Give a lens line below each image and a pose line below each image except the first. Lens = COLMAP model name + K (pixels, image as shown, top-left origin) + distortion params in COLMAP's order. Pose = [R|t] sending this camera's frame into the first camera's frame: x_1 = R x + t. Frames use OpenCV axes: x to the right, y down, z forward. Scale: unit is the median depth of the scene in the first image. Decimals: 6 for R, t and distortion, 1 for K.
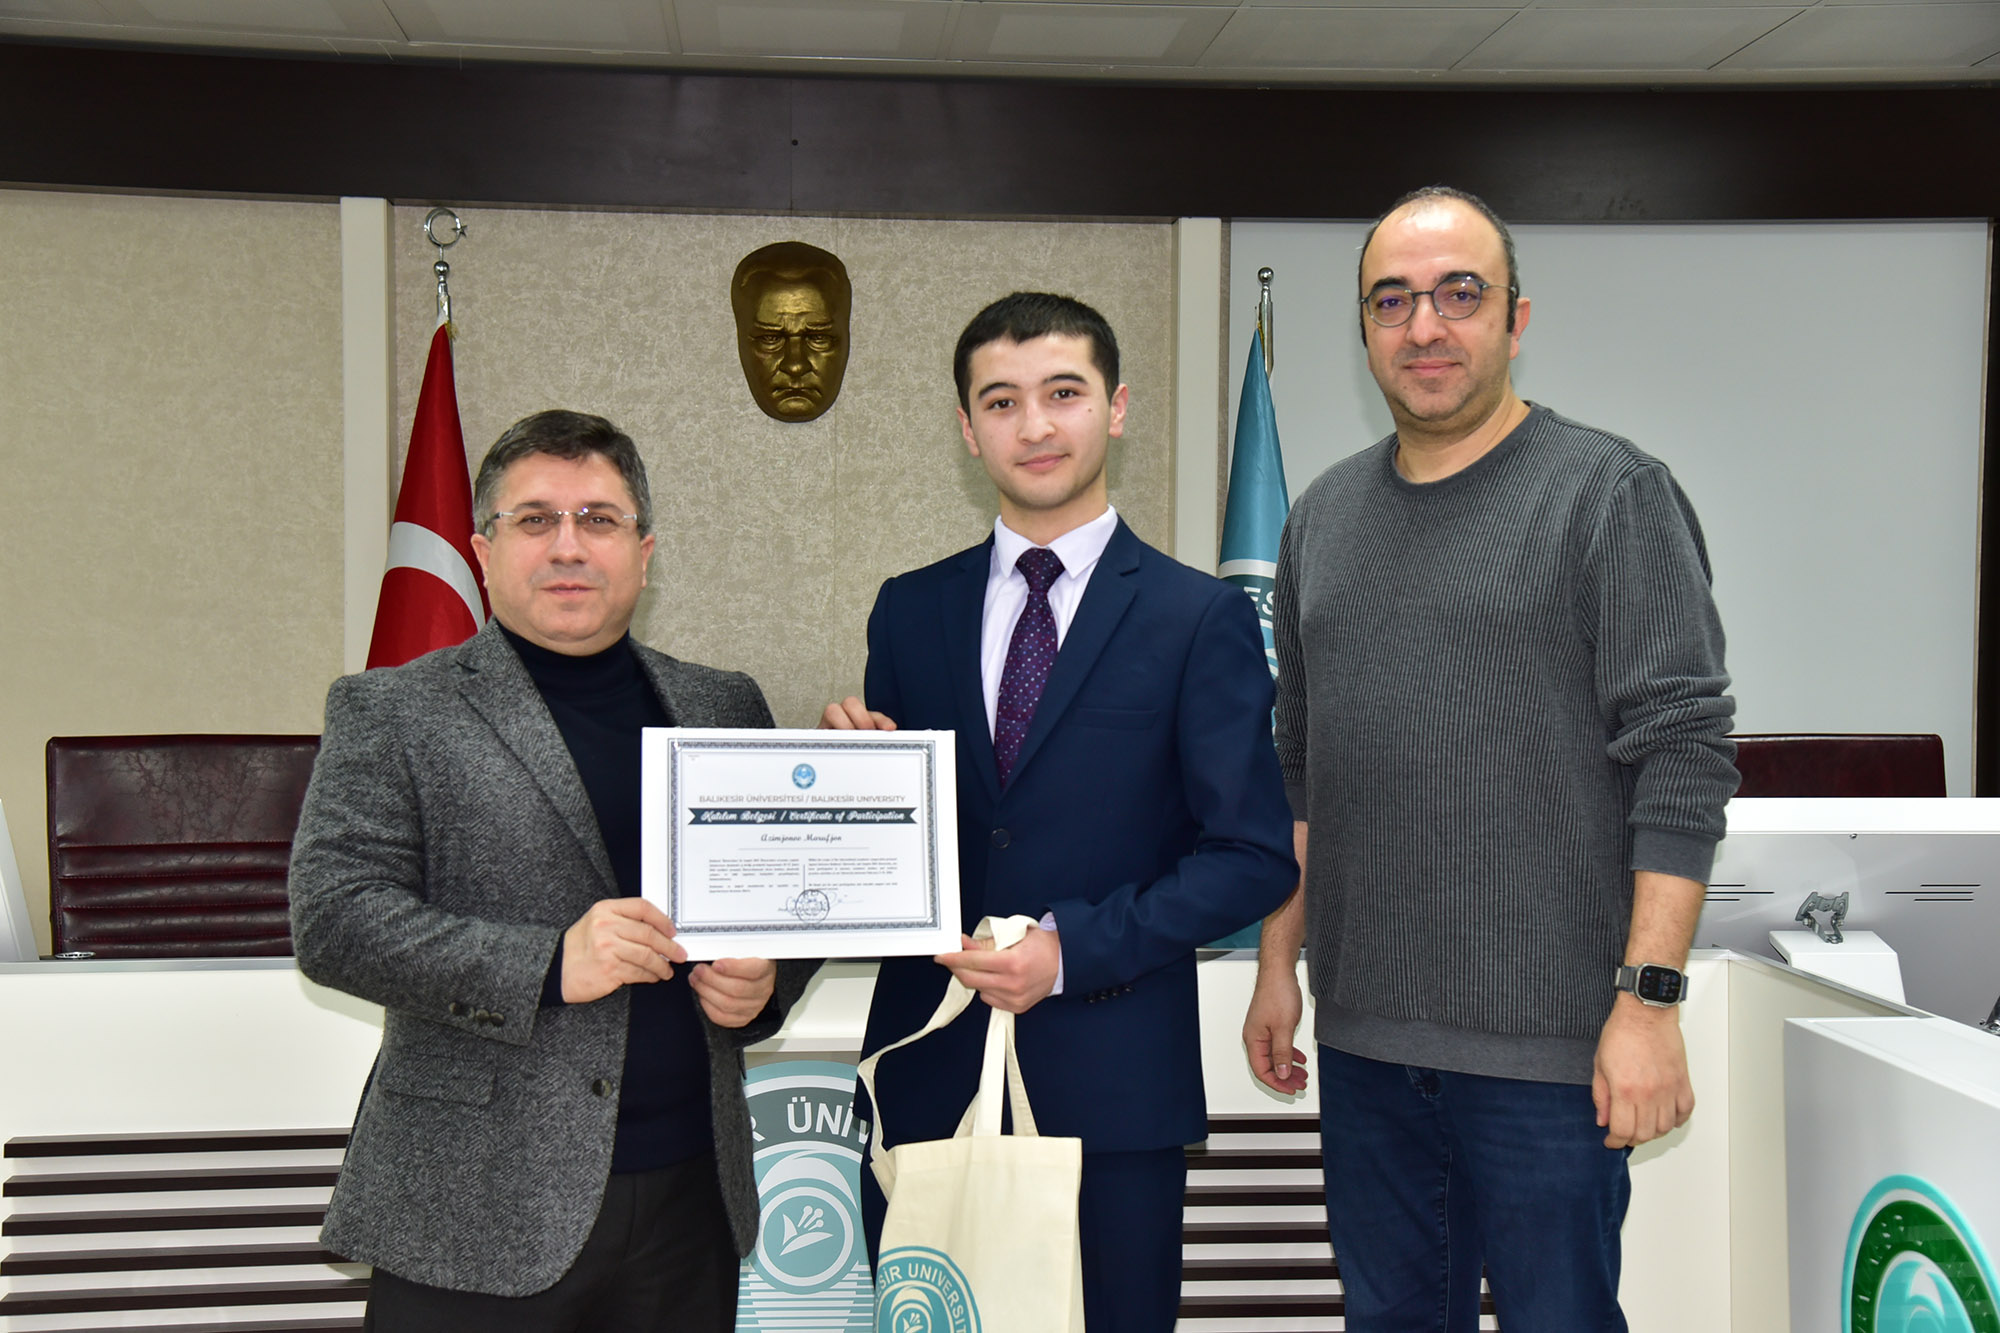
lens RADIAL K [[2612.2, 0, 1000.0], [0, 2612.2, 666.5], [0, 0, 1]] dist [0.182685, 0.056334]
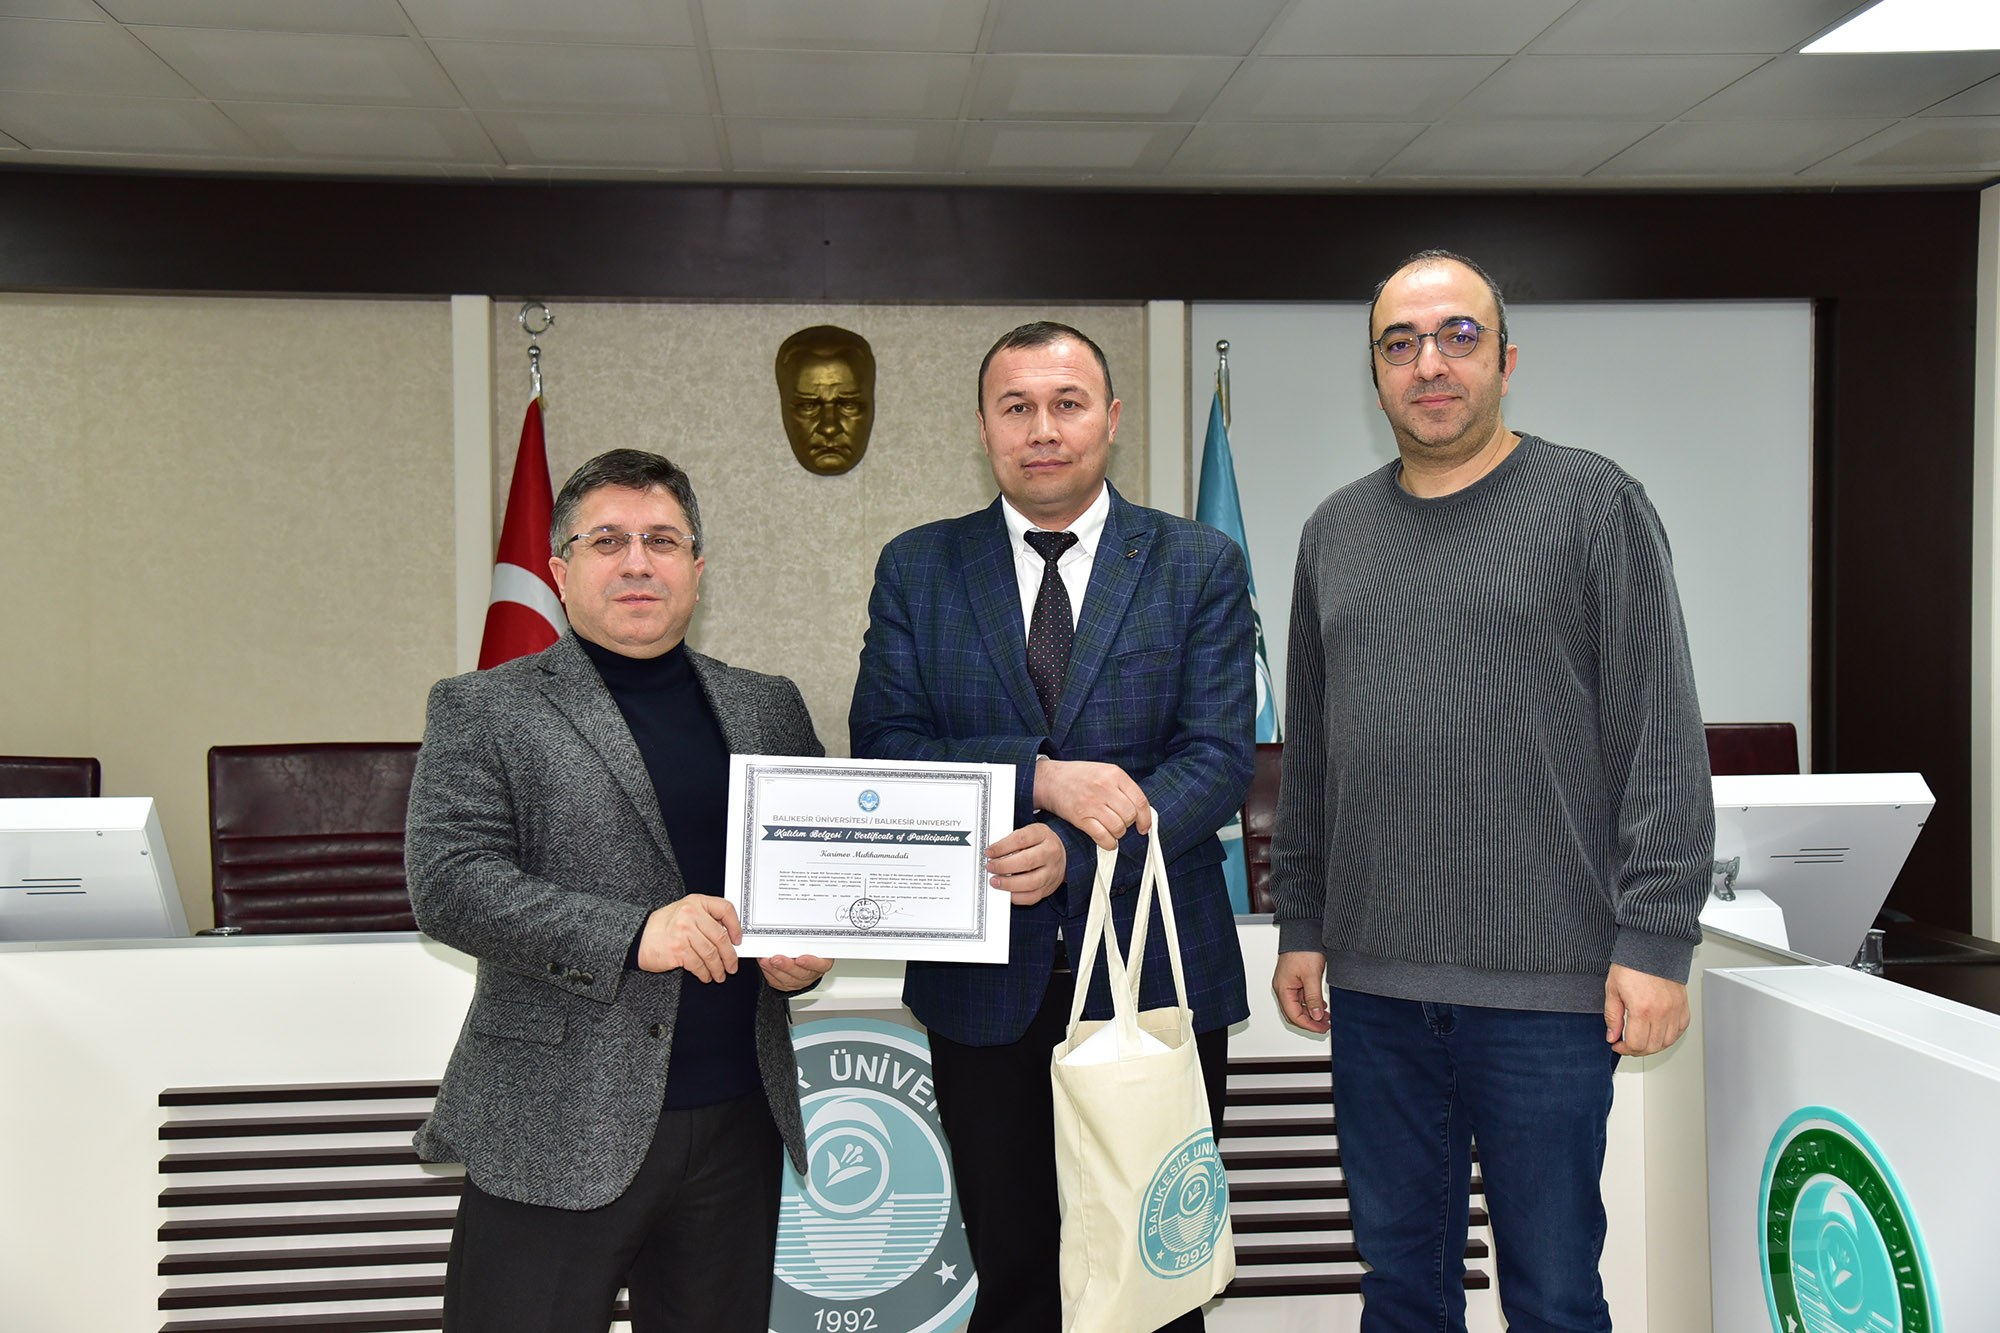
lens RADIAL K [[2077.5, 0, 1000.0], [0, 2077.5, 666.5], [0, 0, 1]] dist [0.054482, 0.032010]
pose [[0.999905, -0.013648, 0.001946, -0.003671], [0.013665, 0.999867, -0.008947, 0.003300], [-0.001824, 0.008973, 0.999958, 0.053466]]
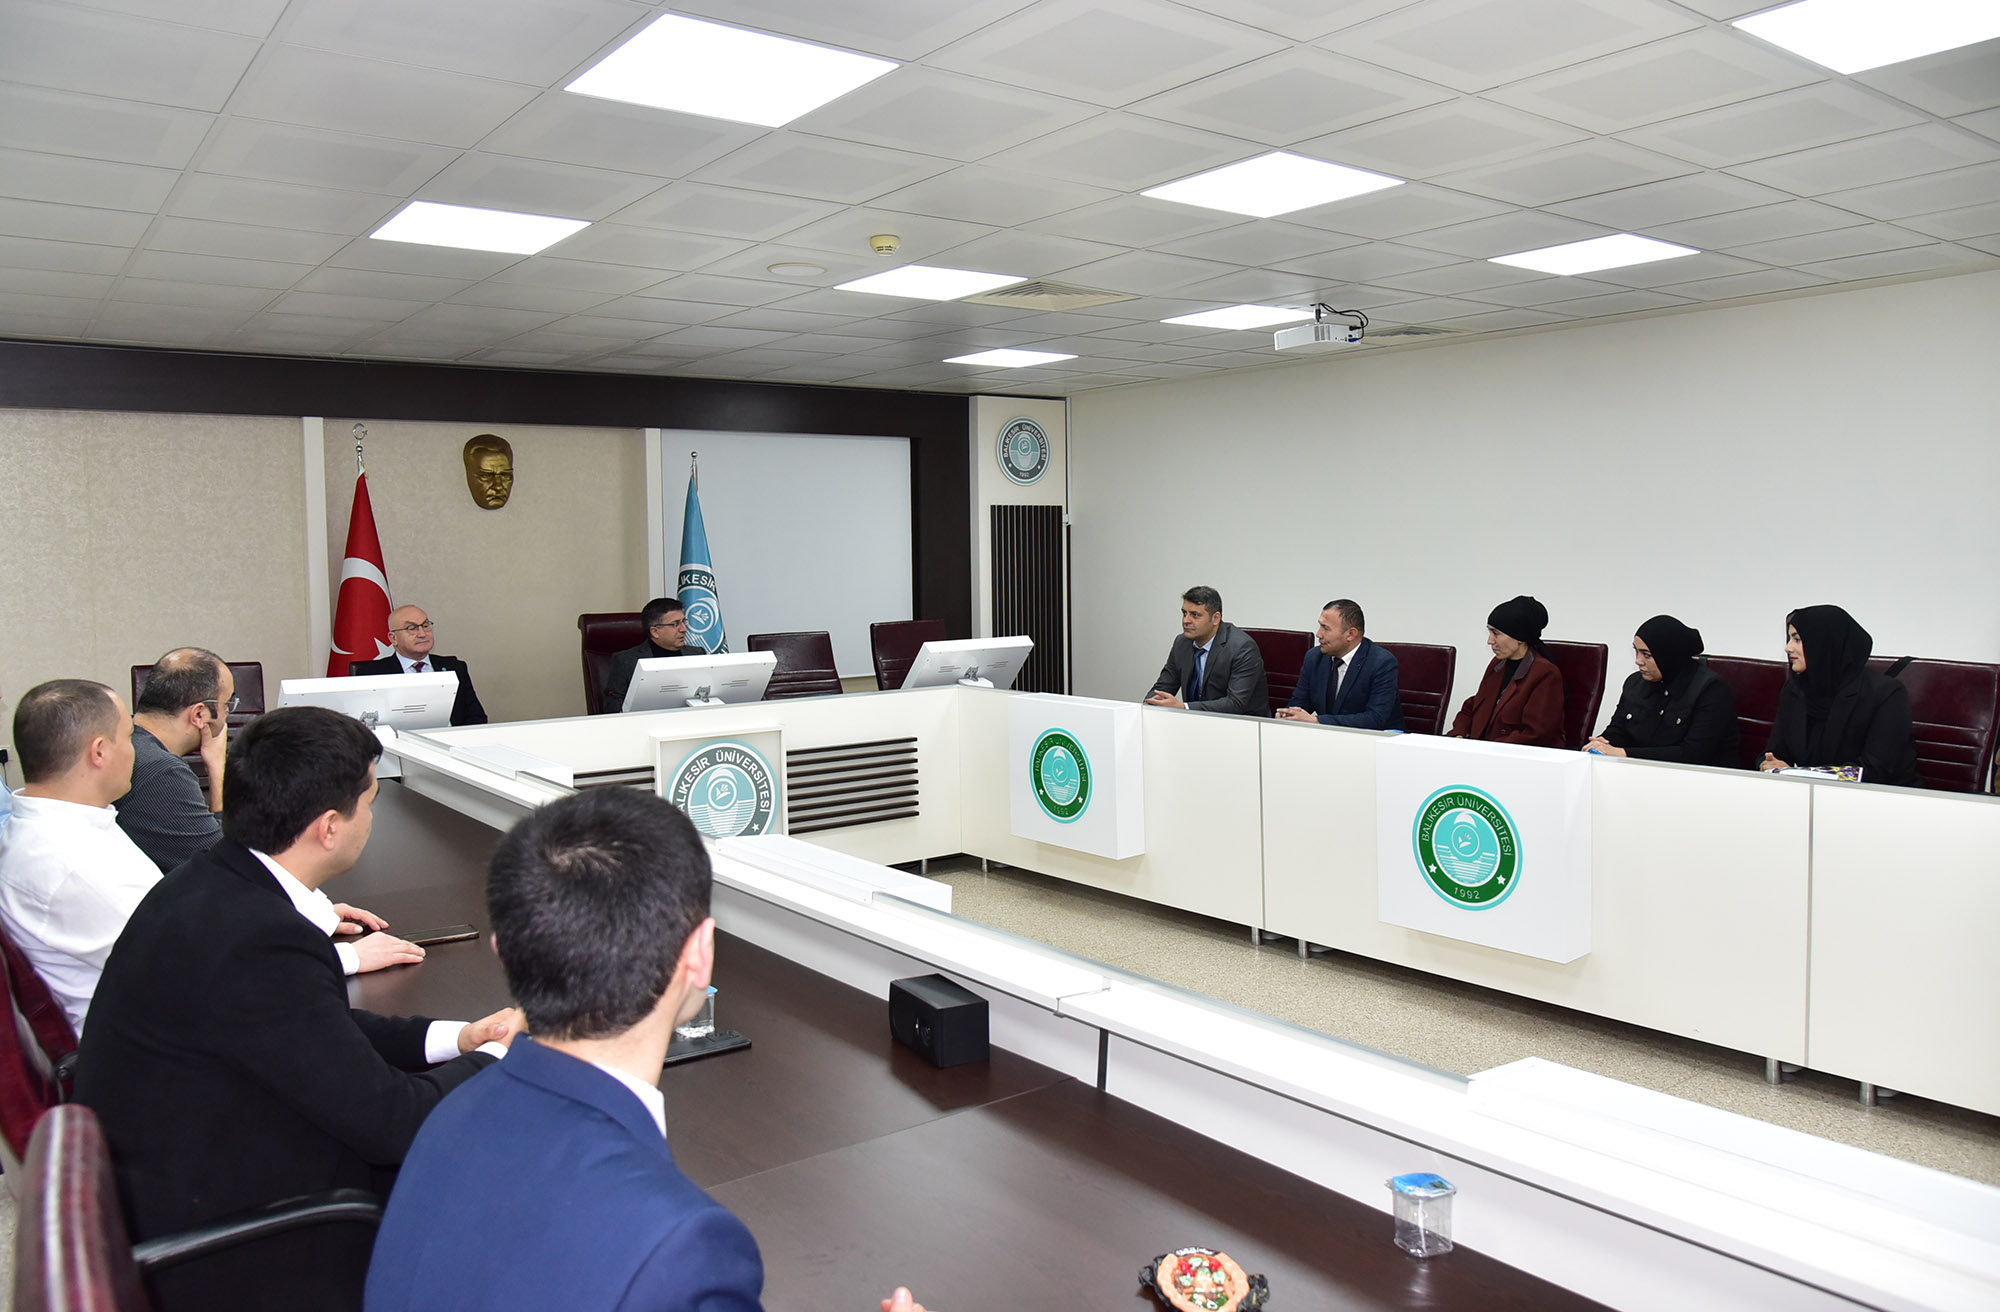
lens RADIAL K [[1444.4, 0, 1000.0], [0, 1444.4, 656.0], [0, 0, 1]] dist [-0.099035, 0.001384]
pose [[0.839084, -0.056414, 0.541069, -0.401759], [0.029787, 0.997881, 0.057850, -0.021743], [-0.543186, -0.032424, 0.838986, -0.345759]]
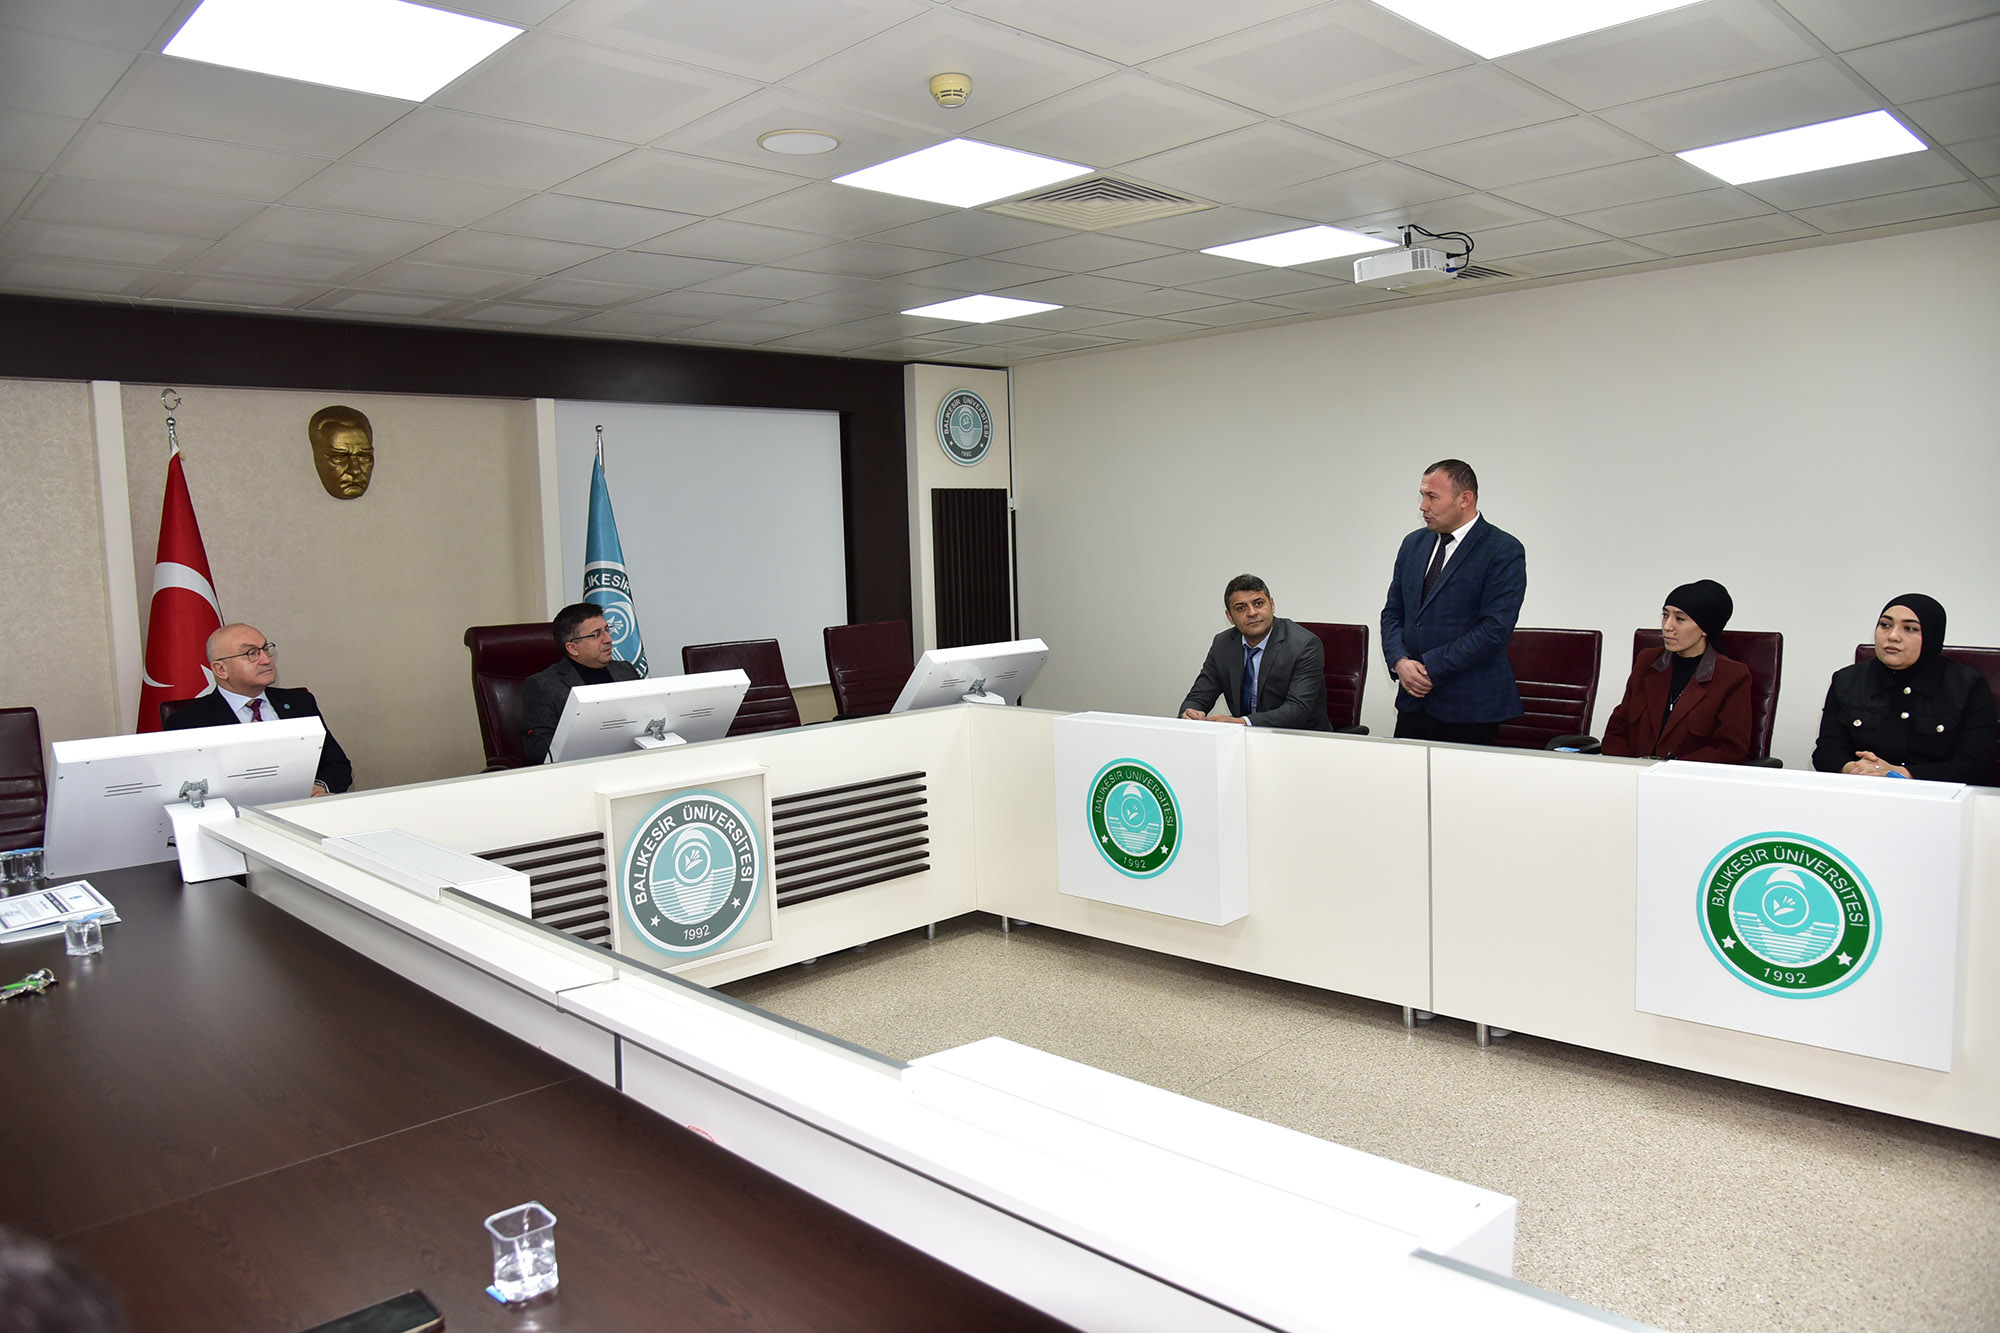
lens RADIAL K [[1368.6, 0, 1005.6], [0, 1368.6, 679.0], [0, 0, 1]] dist [-0.113564, 0.045705]
pose [[0.761219, -0.093586, 0.641706, -0.351724], [0.050272, 0.995070, 0.085486, -0.021805], [-0.646543, -0.032814, 0.762171, -0.058831]]
